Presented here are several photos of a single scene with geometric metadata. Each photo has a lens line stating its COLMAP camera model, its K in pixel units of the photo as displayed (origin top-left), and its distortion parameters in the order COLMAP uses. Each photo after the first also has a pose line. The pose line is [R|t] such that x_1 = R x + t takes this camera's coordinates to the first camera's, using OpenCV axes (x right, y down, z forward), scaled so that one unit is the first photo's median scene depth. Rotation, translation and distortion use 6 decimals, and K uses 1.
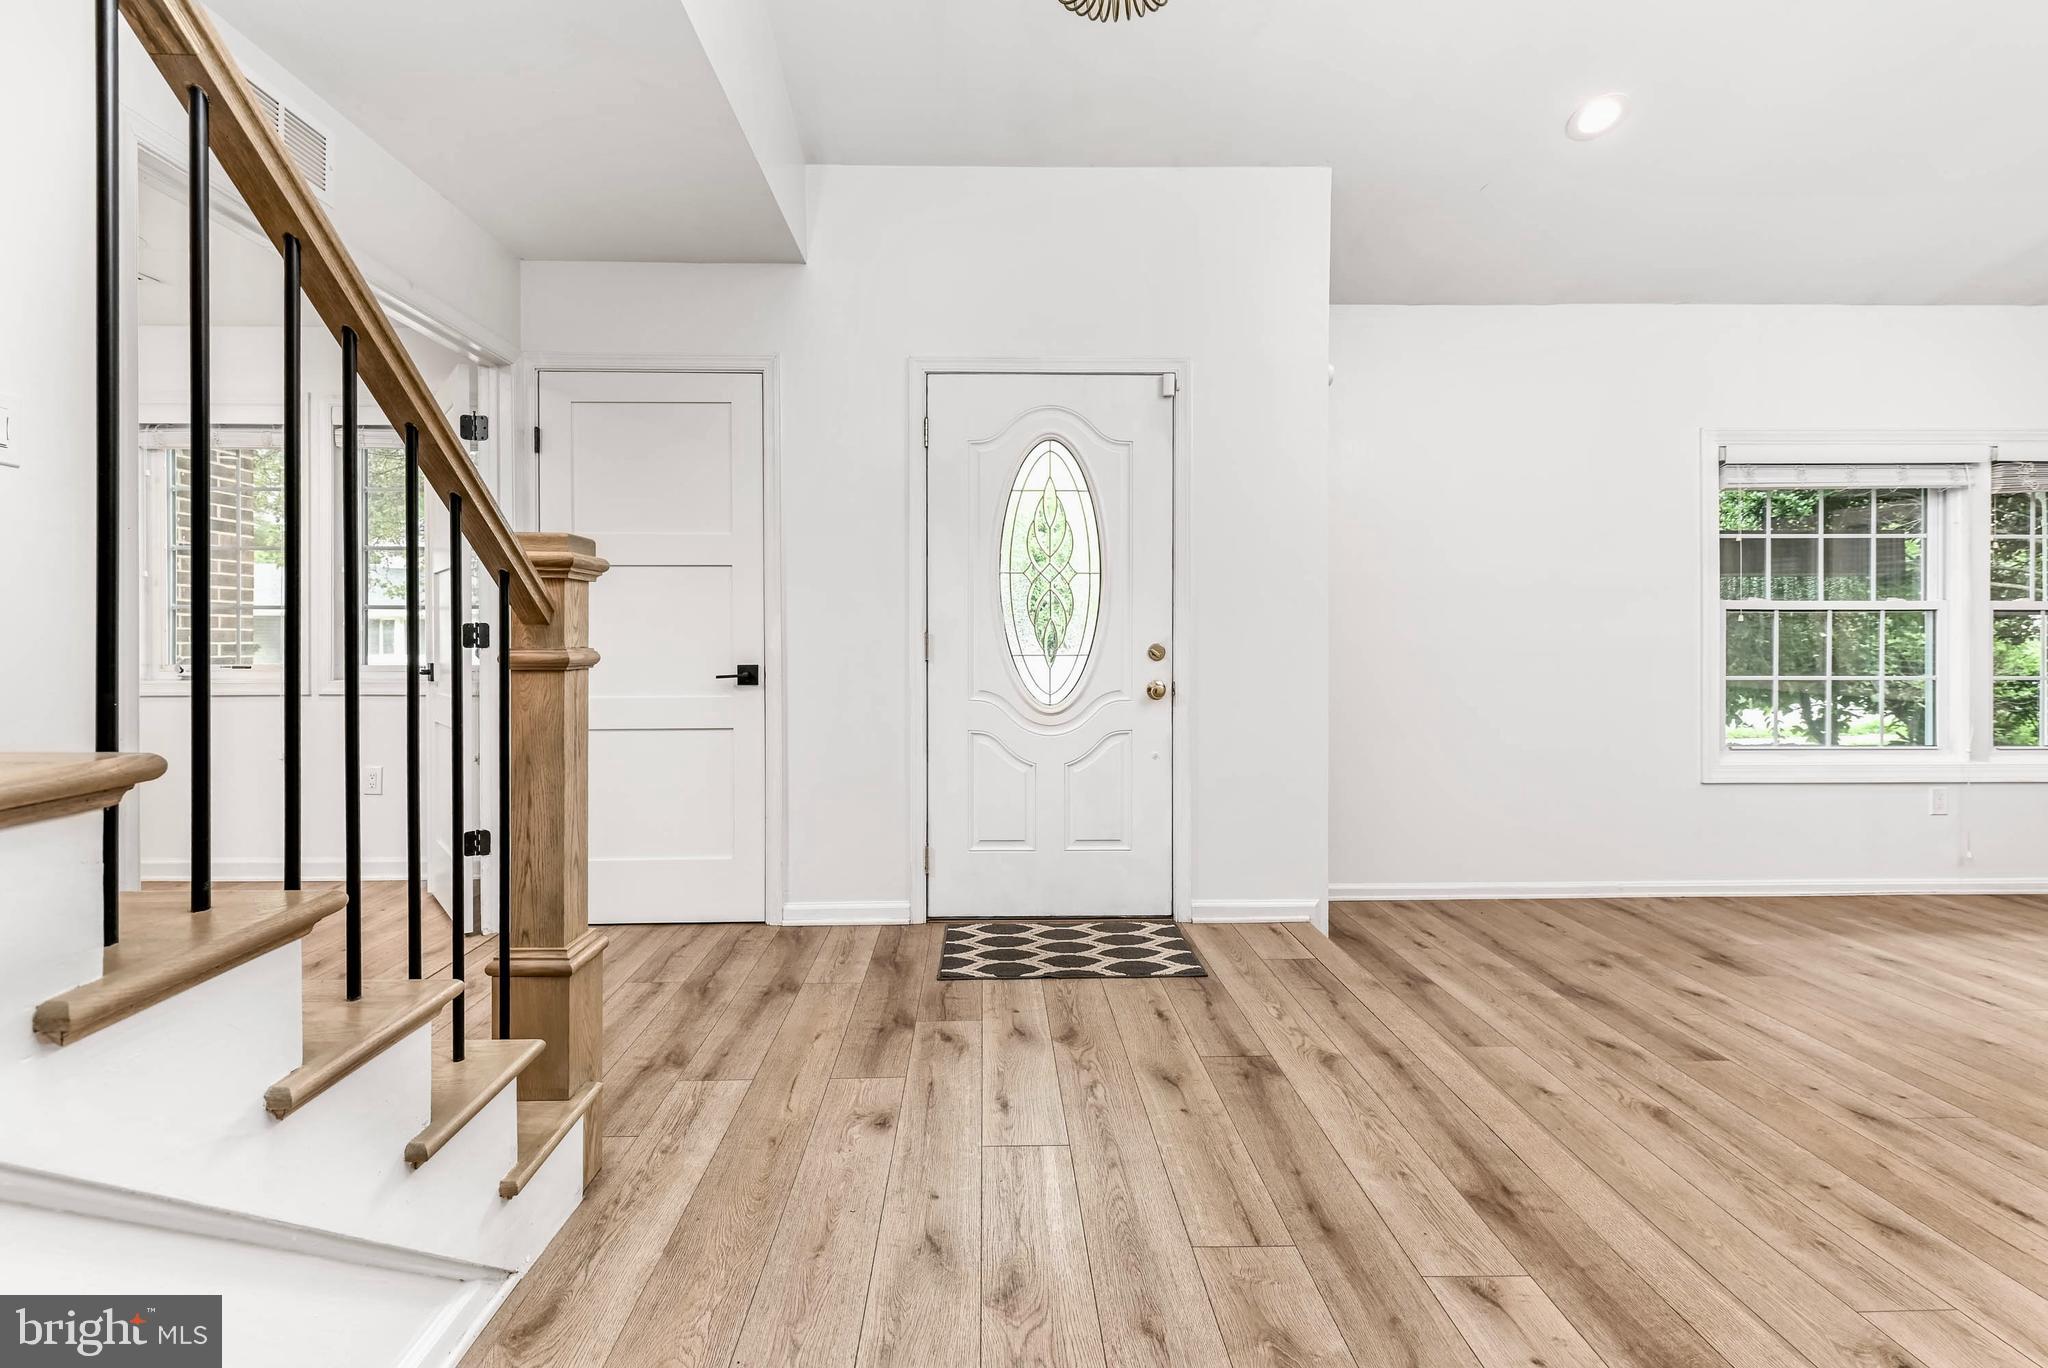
lens RADIAL K [[949.9, 0, 982.4], [0, 949.9, 641.0], [0, 0, 1]] dist [-0.000212, -0.000577]
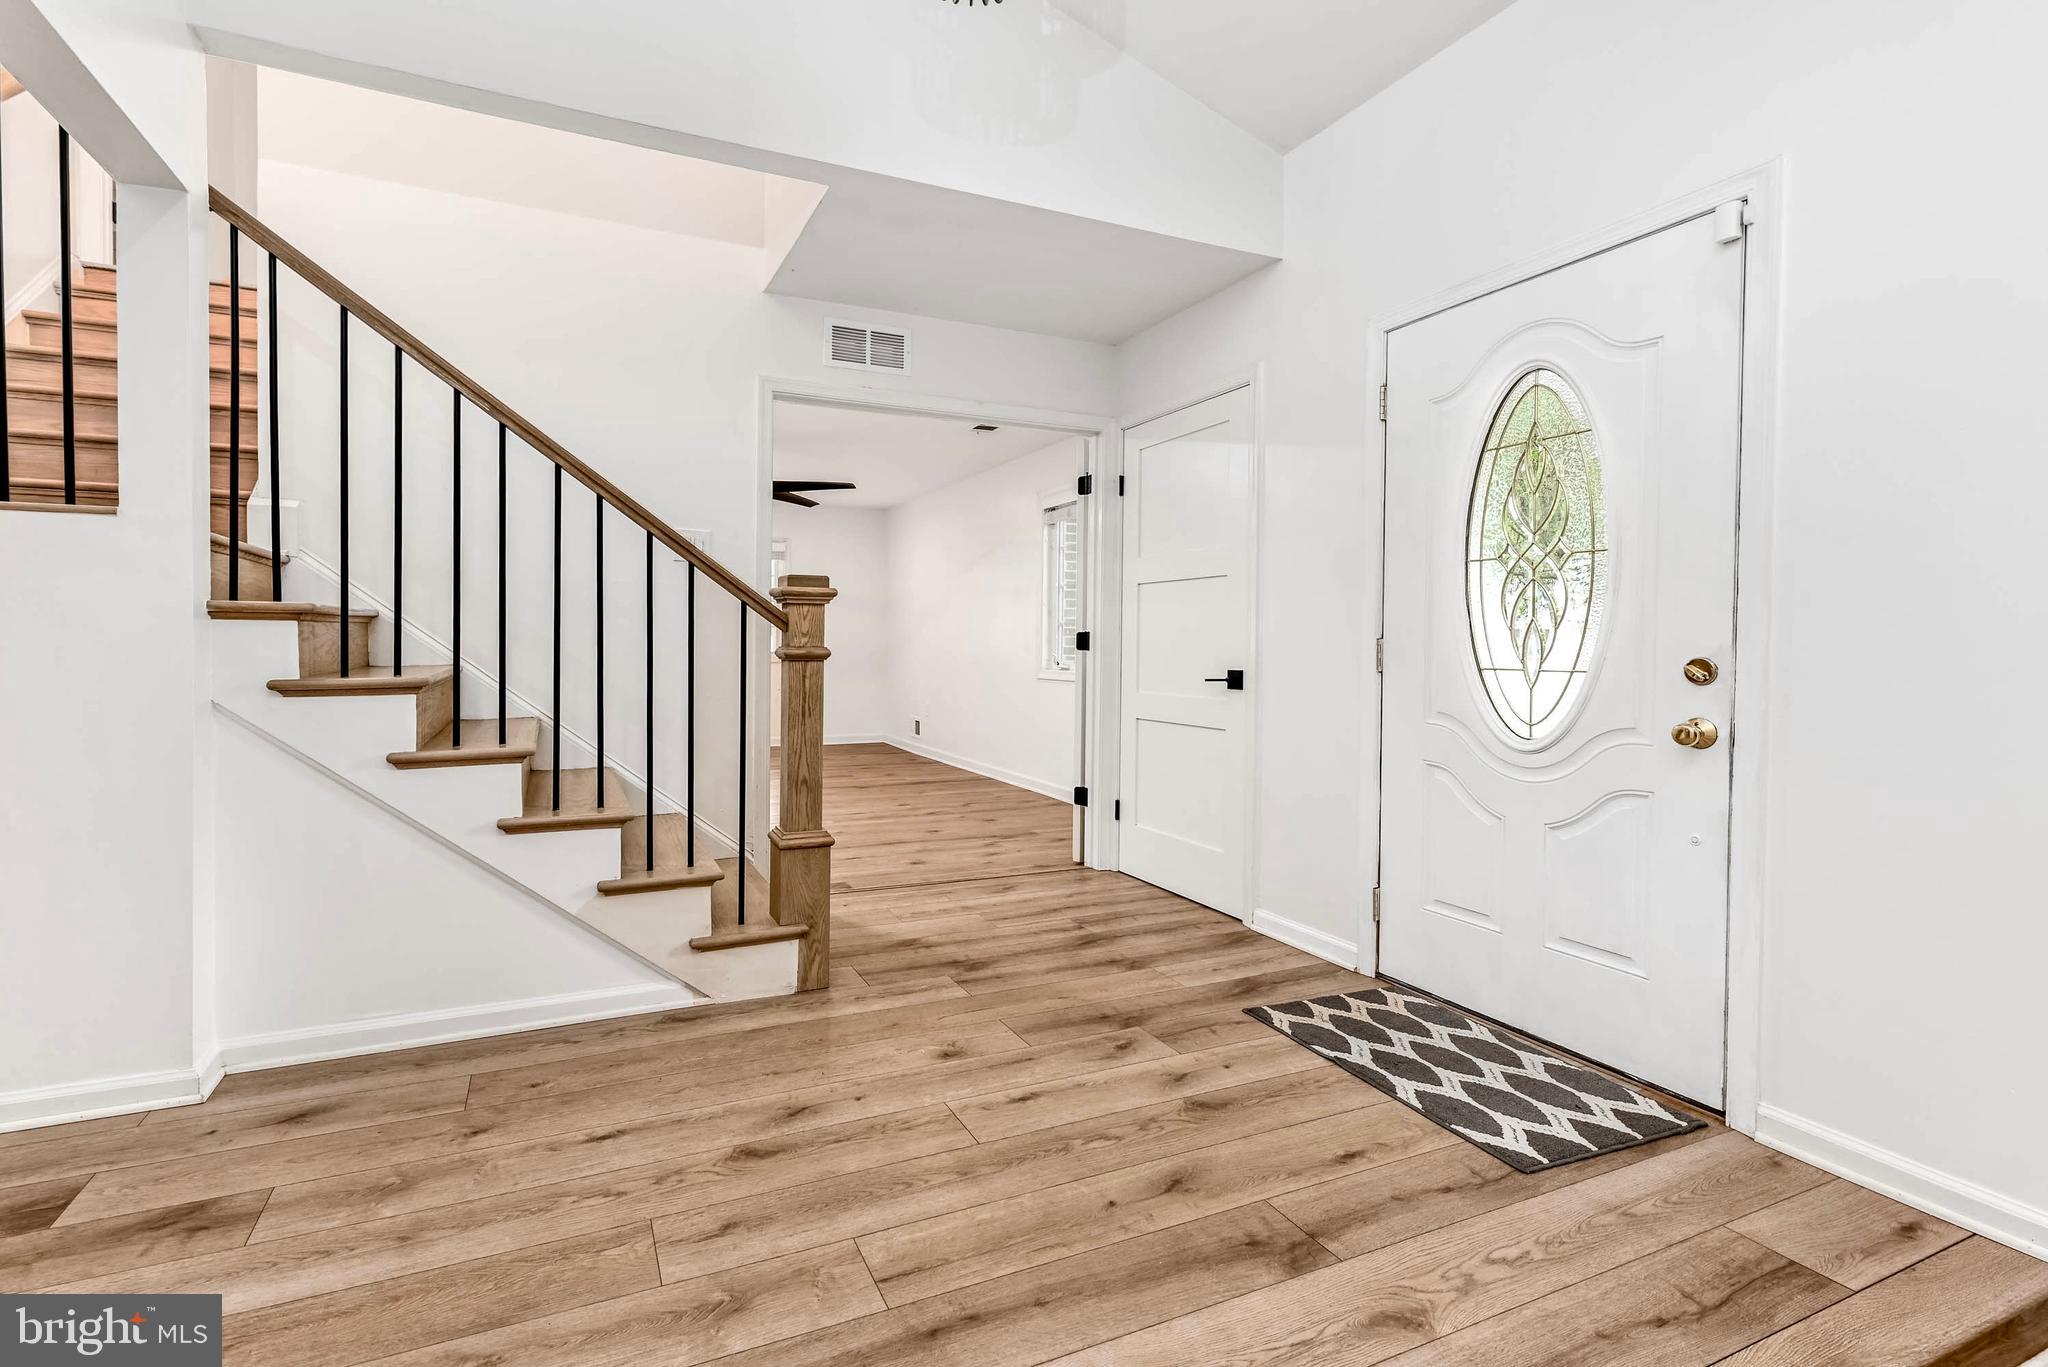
lens RADIAL K [[892.9, 0, 964.6], [0, 892.9, 662.1], [0, 0, 1]] dist [0.000035, -0.000280]
pose [[0.390878, 0.024762, -0.920110, 0.698109], [-0.012108, 0.999690, 0.021760, -0.001495], [0.920363, 0.002635, 0.391056, 0.451627]]
